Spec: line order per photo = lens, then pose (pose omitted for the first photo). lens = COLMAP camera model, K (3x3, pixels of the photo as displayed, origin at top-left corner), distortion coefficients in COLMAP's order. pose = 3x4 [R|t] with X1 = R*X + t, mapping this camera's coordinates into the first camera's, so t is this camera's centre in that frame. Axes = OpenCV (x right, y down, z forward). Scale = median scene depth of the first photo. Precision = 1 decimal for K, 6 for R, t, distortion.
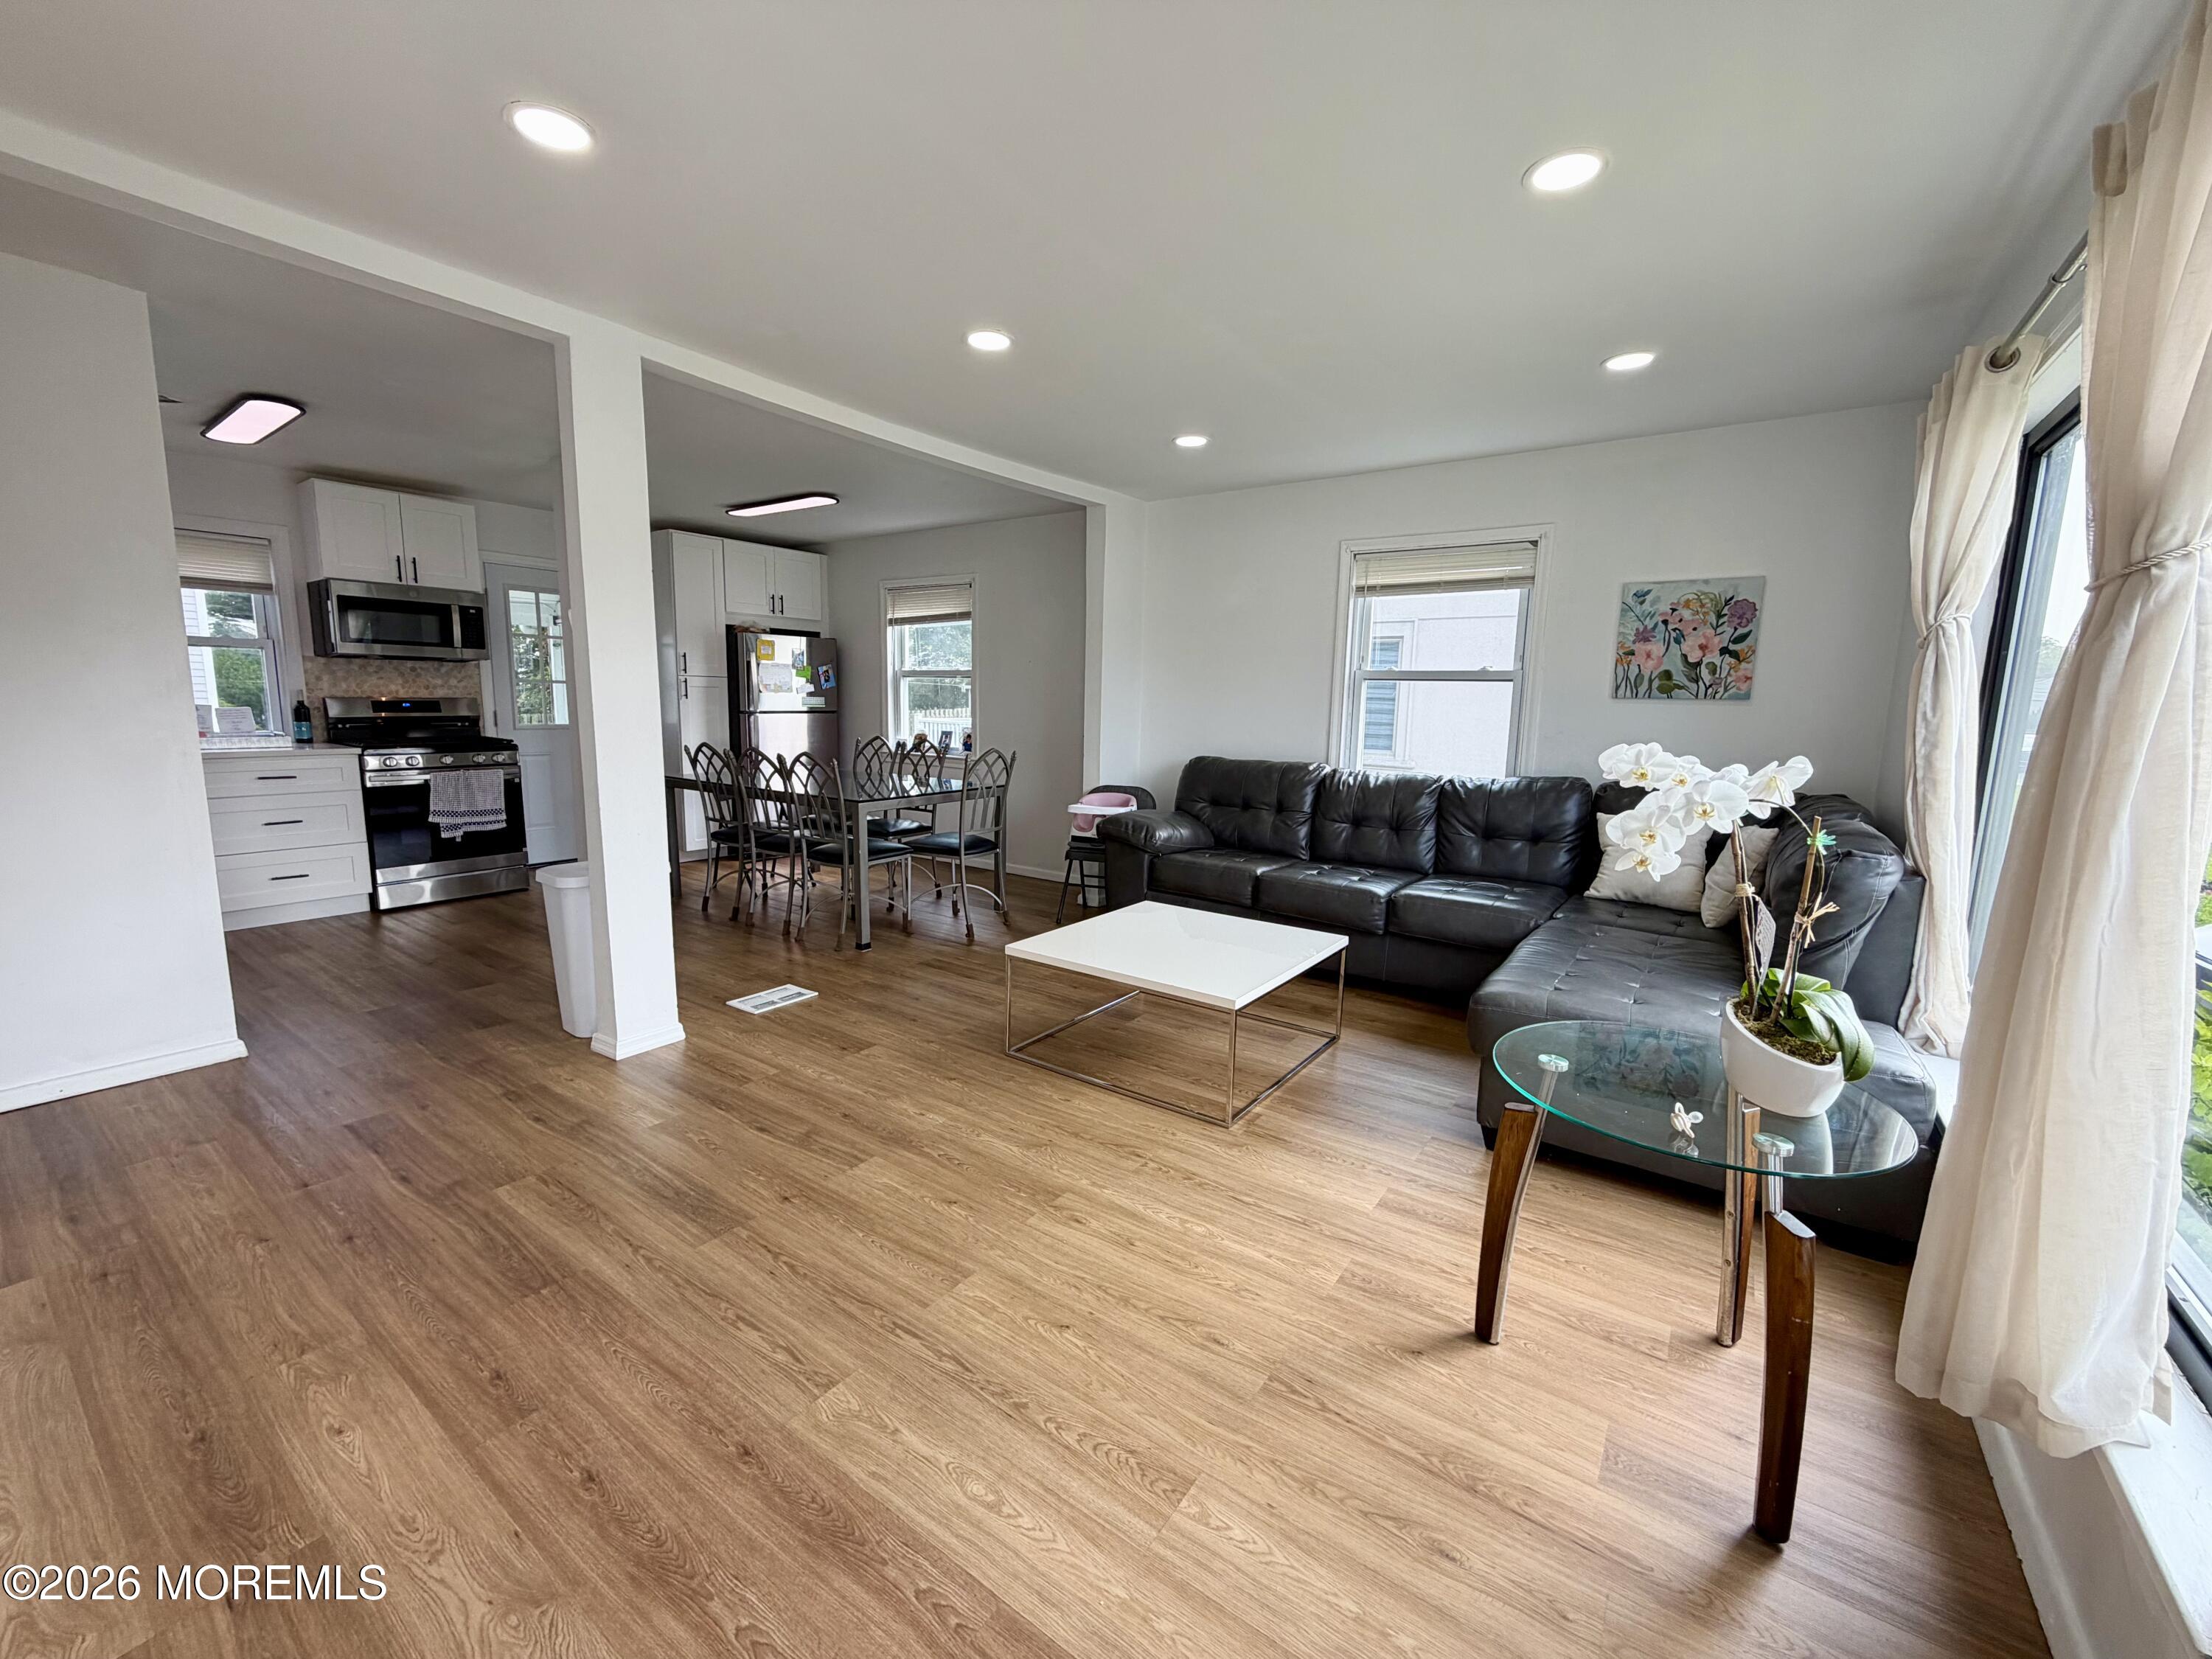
lens RADIAL K [[878.2, 0, 1106.0], [0, 878.2, 829.5], [0, 0, 1]] dist [-0.003400, -0.000084]
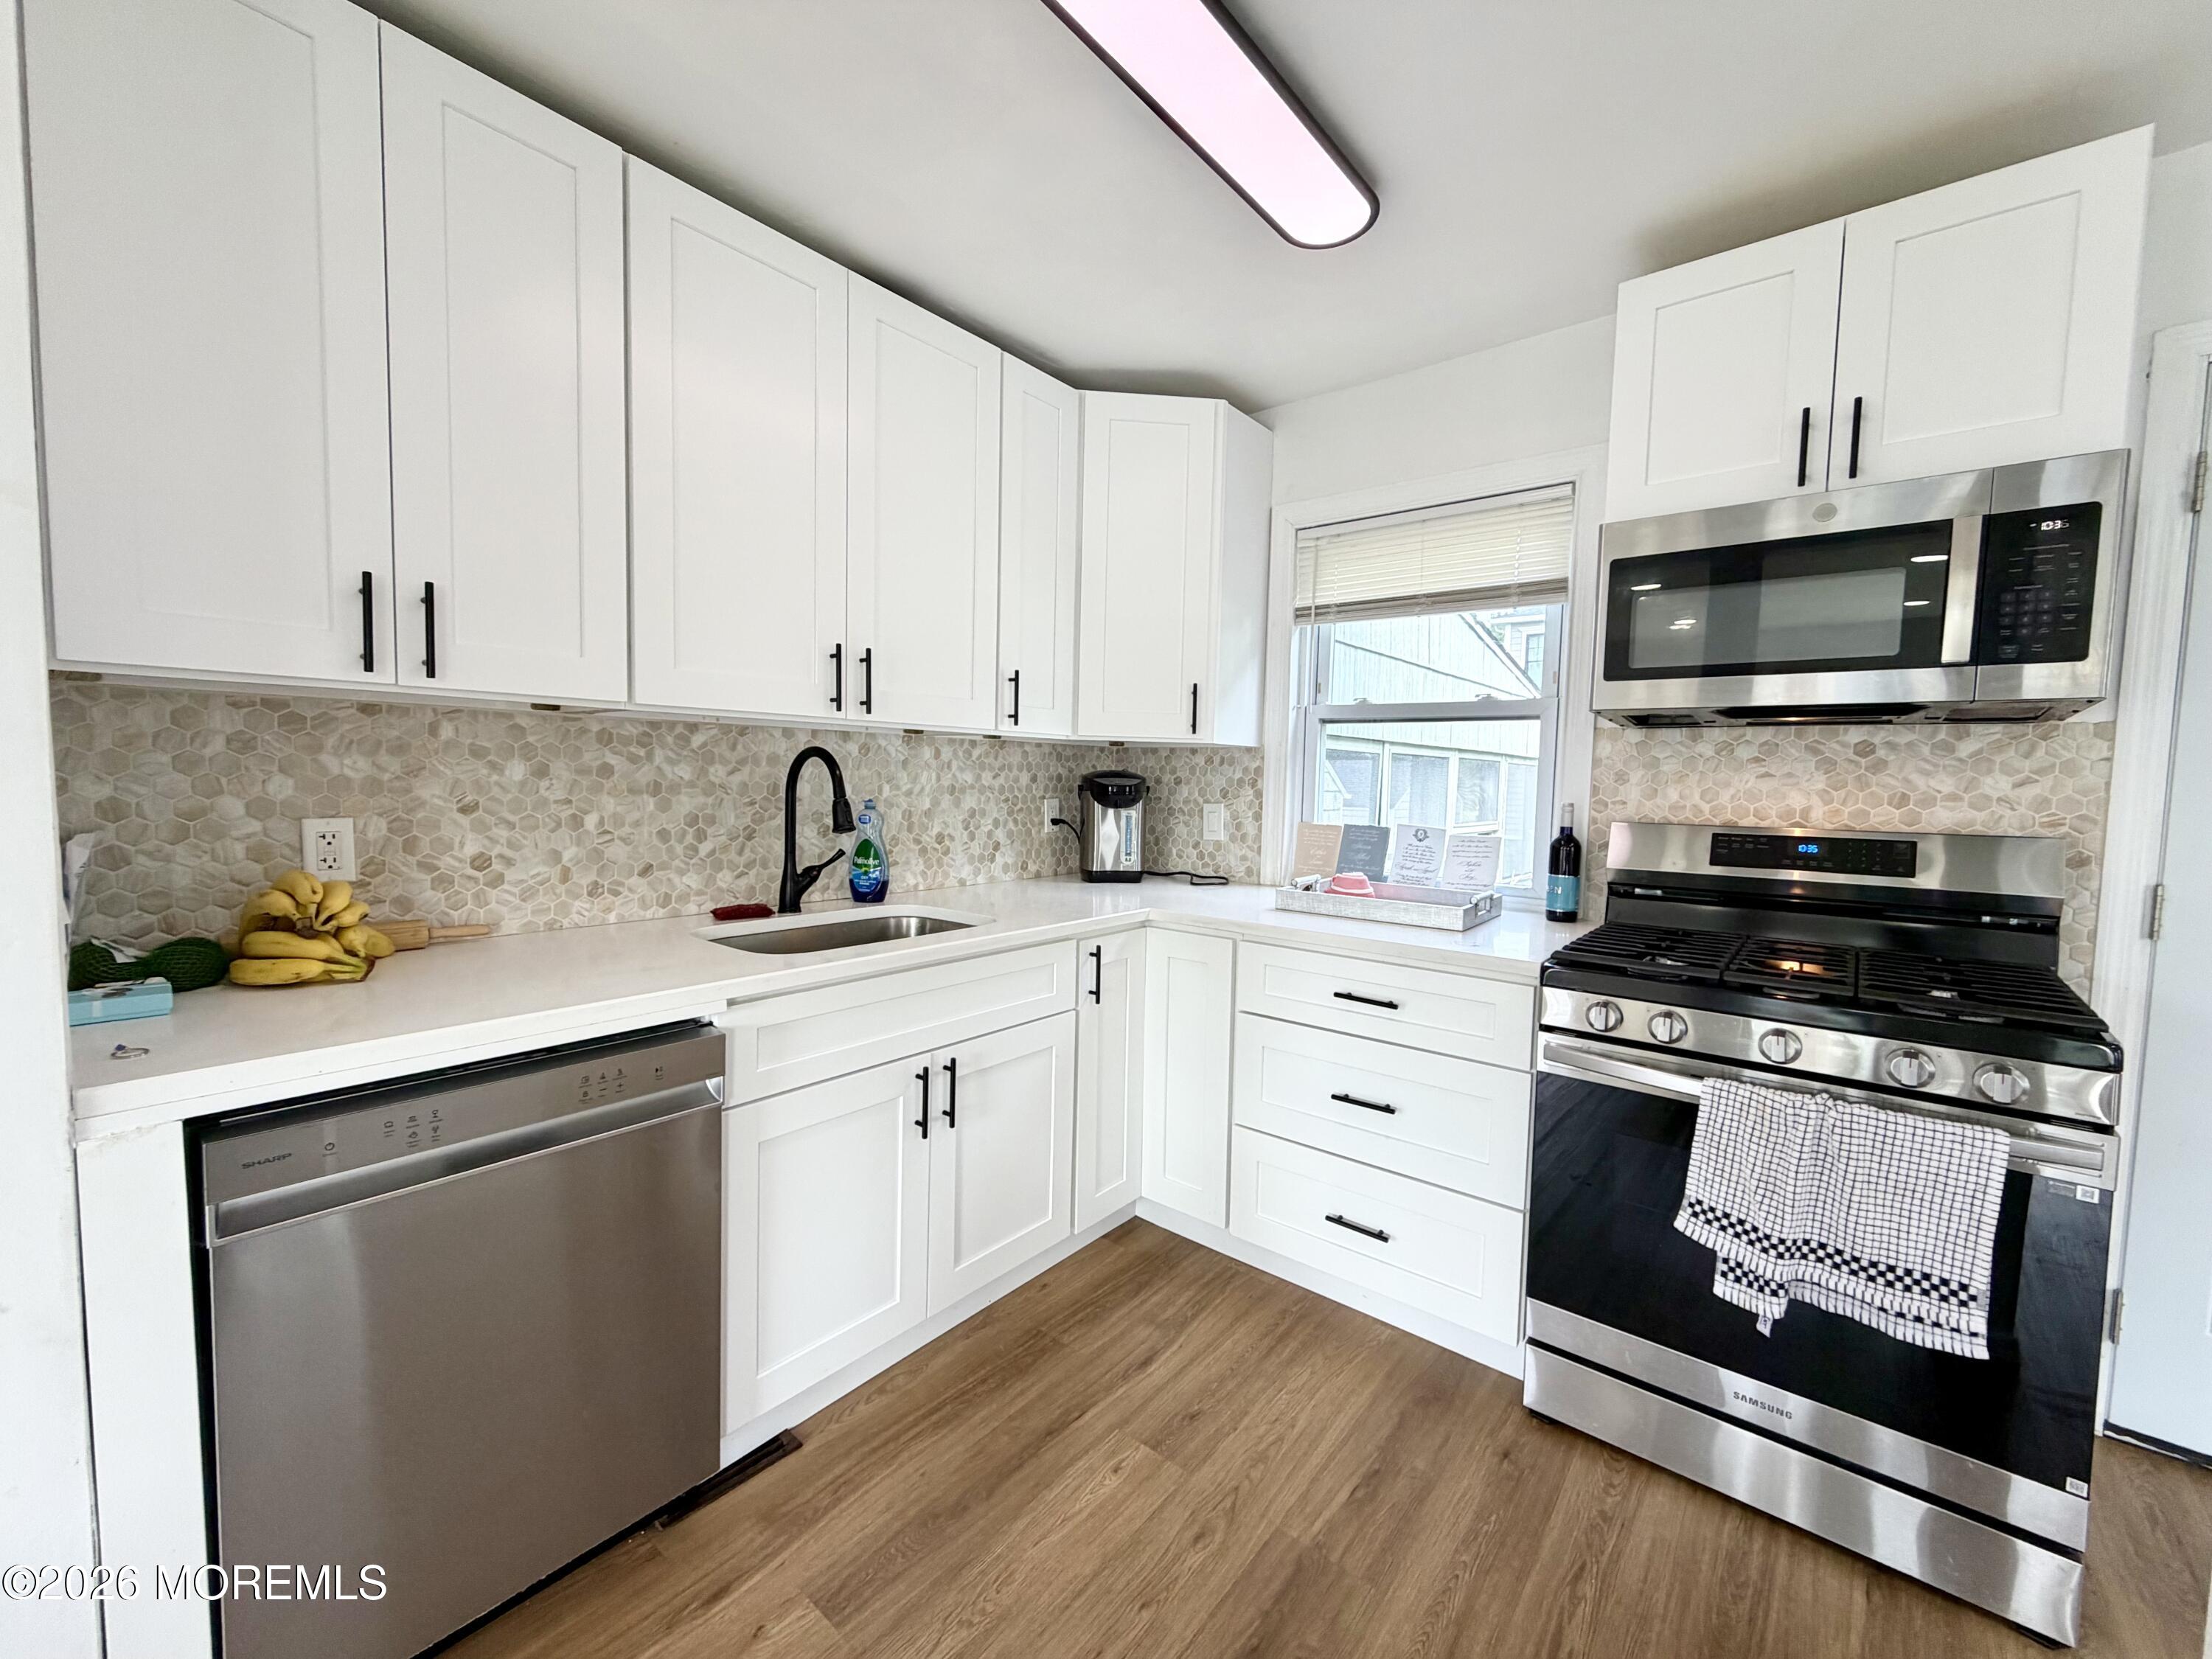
lens RADIAL K [[878.2, 0, 1106.0], [0, 878.2, 829.5], [0, 0, 1]] dist [-0.003400, -0.000084]
pose [[-0.087219, 0.037062, -0.995500, -0.376652], [-0.172131, 0.983716, 0.051704, -0.106215], [0.981205, 0.175866, -0.079419, 0.665883]]
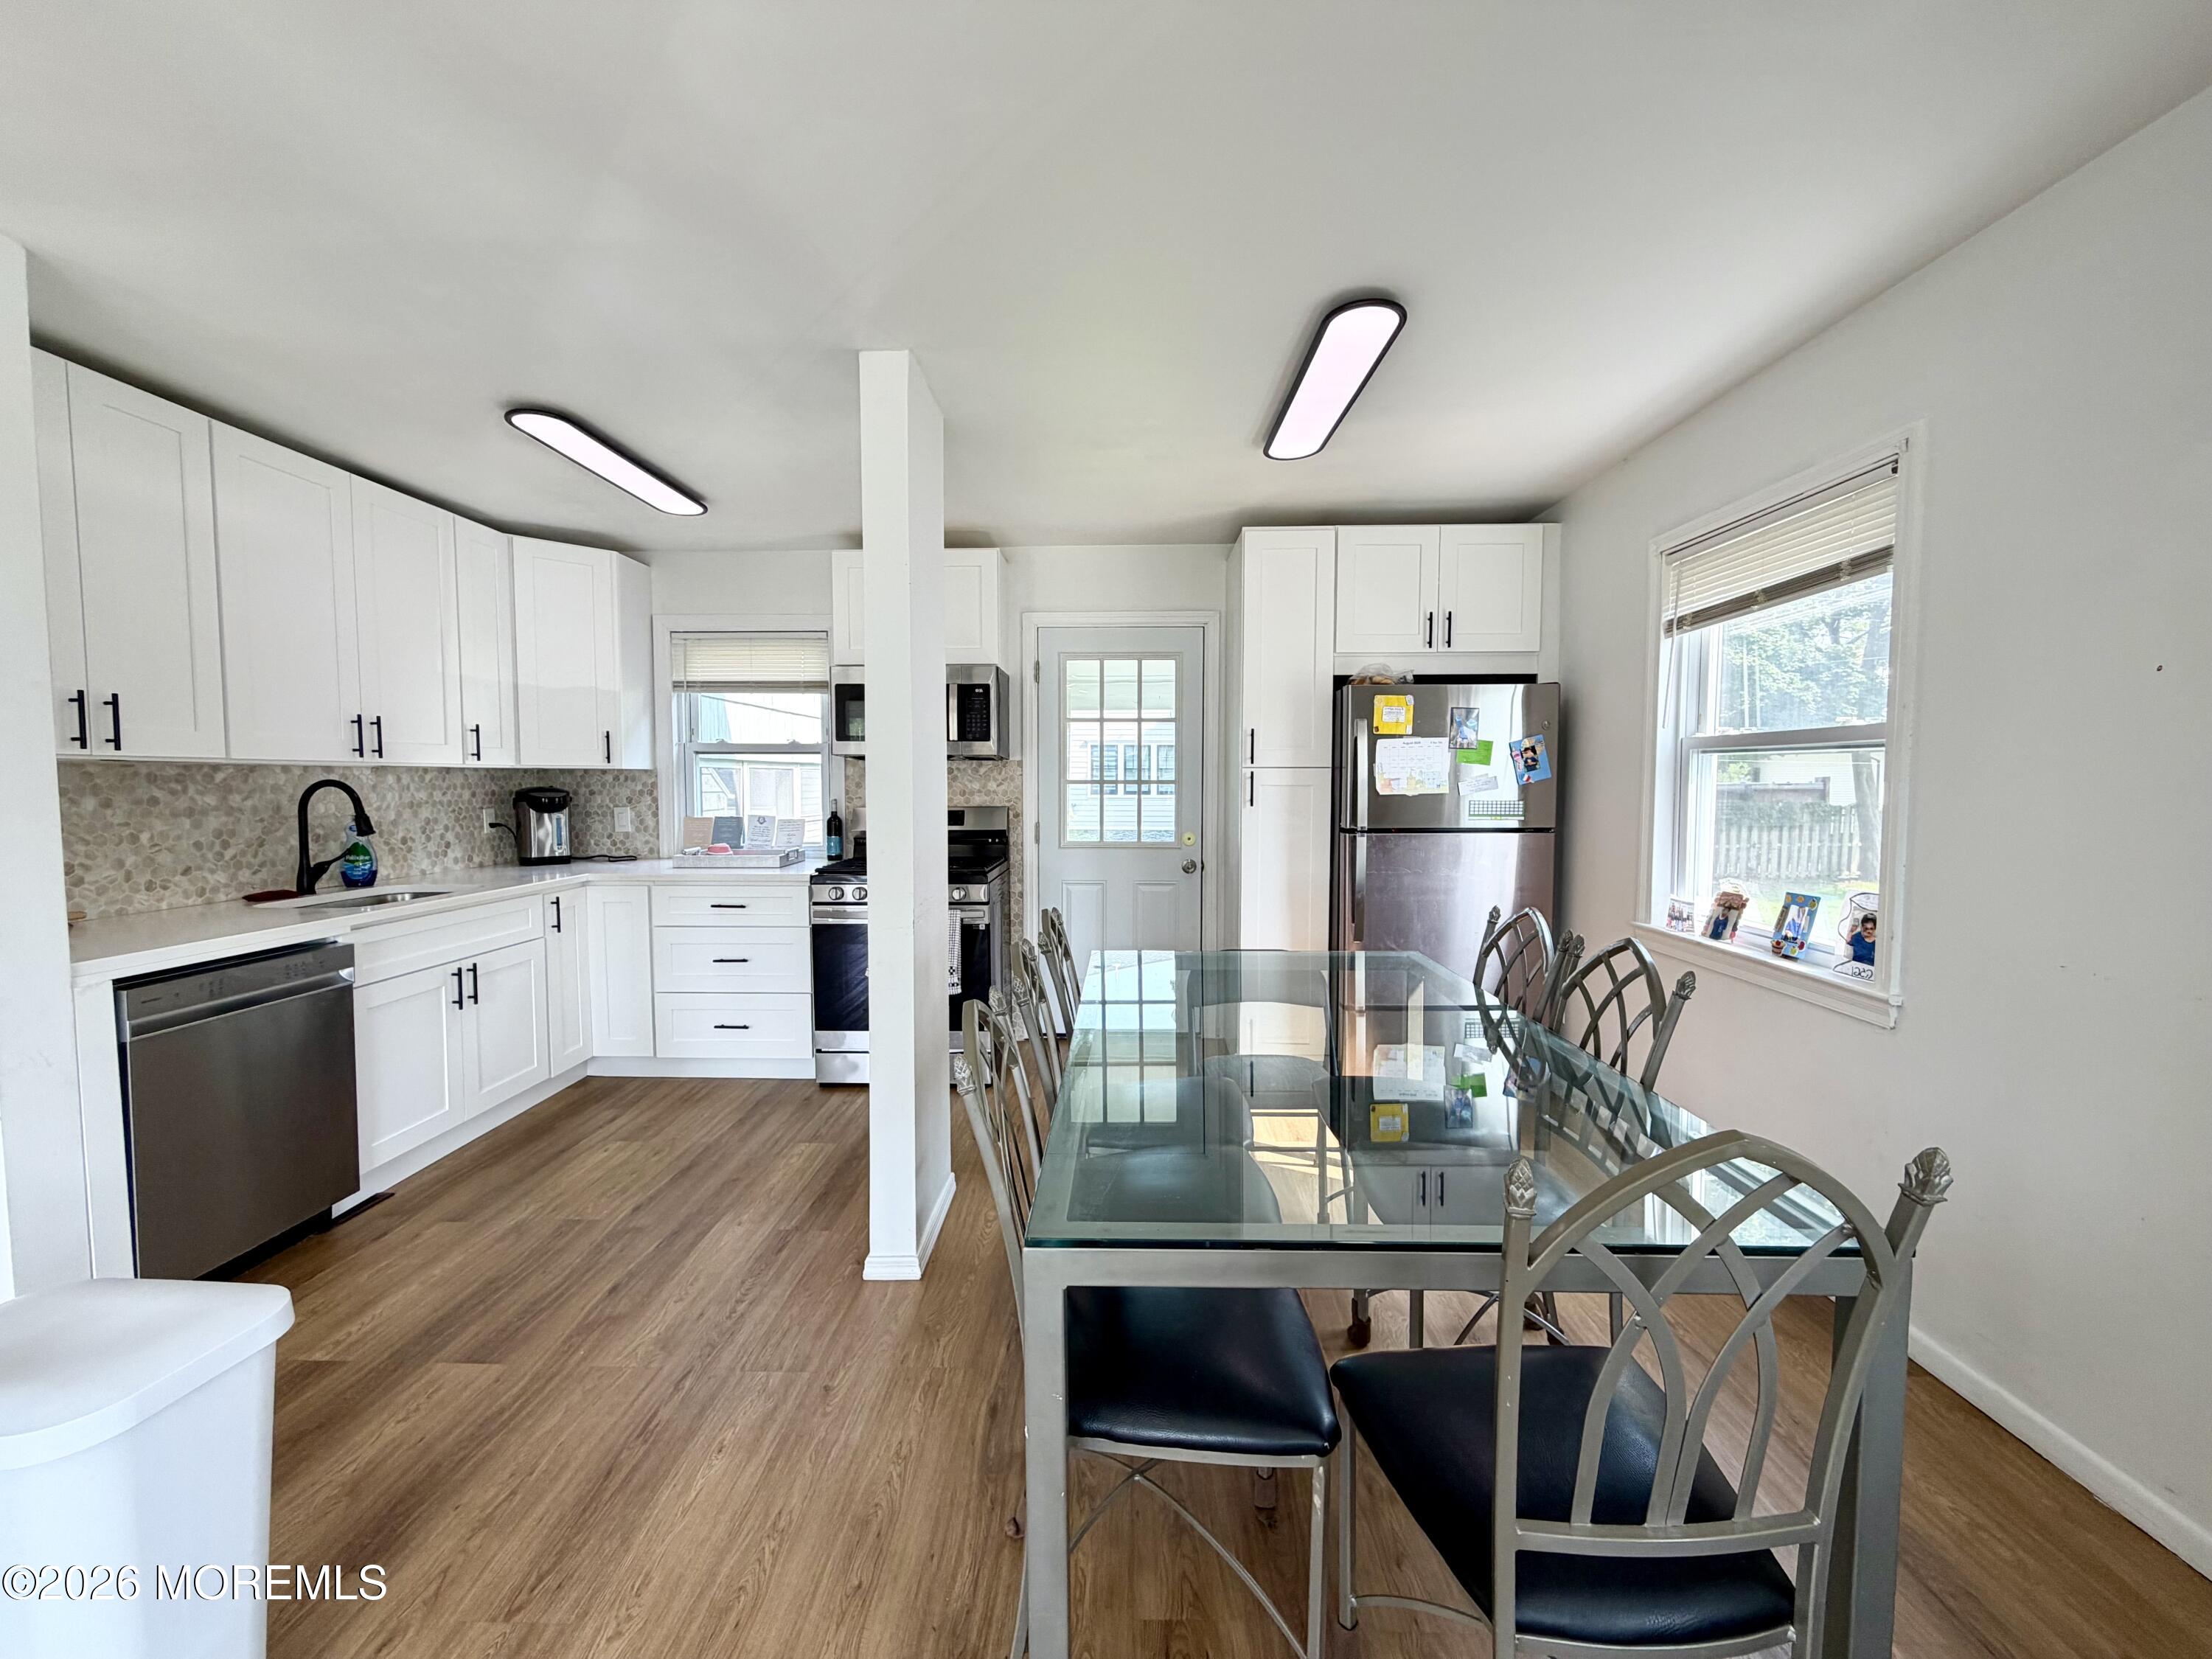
lens RADIAL K [[878.2, 0, 1106.0], [0, 878.2, 829.5], [0, 0, 1]] dist [-0.003400, -0.000084]
pose [[0.548746, 0.025261, -0.835607, -0.041920], [-0.112254, 0.992718, -0.043708, -0.100423], [0.828418, 0.117785, 0.547586, 0.619983]]
